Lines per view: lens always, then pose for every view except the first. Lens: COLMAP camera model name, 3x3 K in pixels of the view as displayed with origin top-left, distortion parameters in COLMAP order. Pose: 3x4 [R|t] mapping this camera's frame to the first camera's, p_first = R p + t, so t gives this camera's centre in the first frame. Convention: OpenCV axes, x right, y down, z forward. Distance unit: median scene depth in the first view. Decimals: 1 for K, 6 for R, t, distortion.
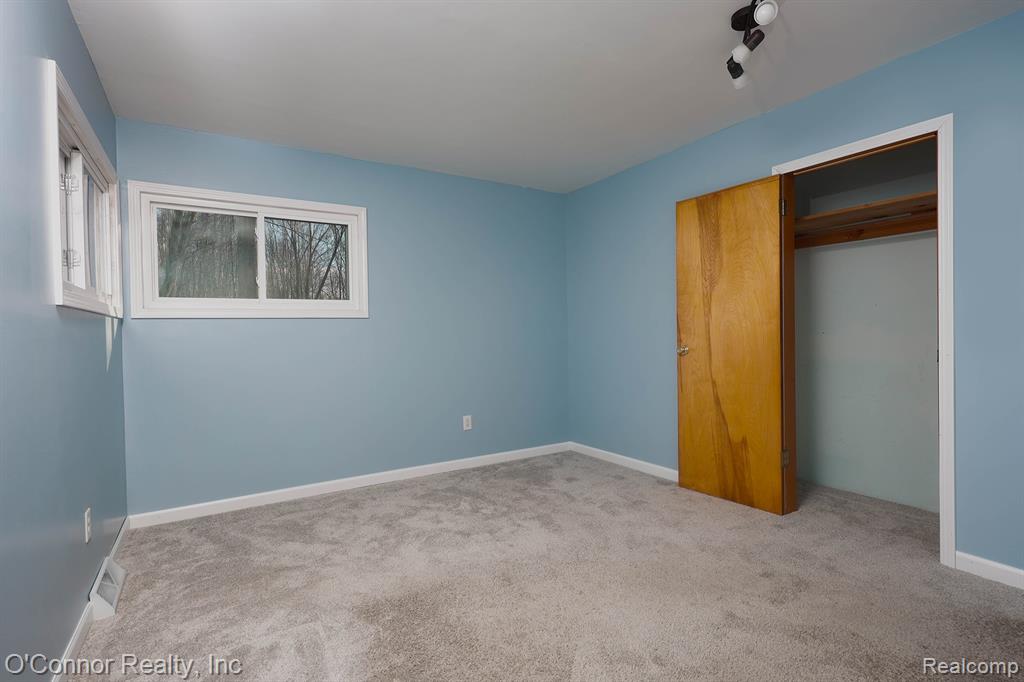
lens RADIAL K [[497.0, 0, 517.9], [0, 497.0, 339.4], [0, 0, 1]] dist [0.000011, 0.000696]
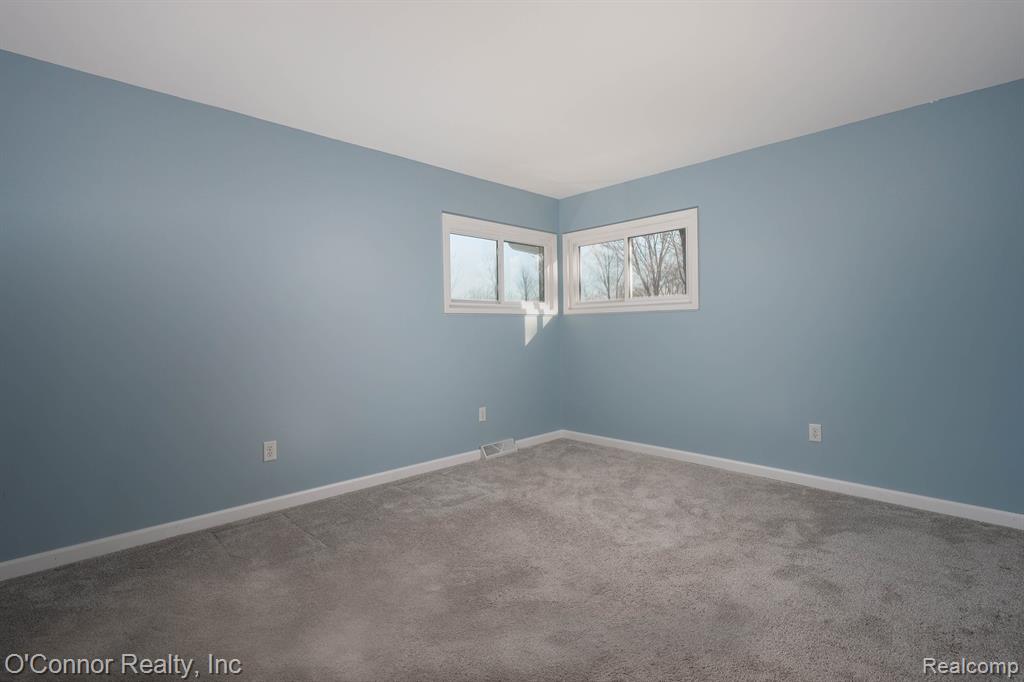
lens RADIAL K [[497.0, 0, 517.9], [0, 497.0, 339.4], [0, 0, 1]] dist [0.000011, 0.000696]
pose [[0.187850, 0.031354, -0.981697, 0.763169], [-0.008567, 0.999505, 0.030283, -0.008774], [0.982160, 0.002722, 0.188026, 0.455626]]
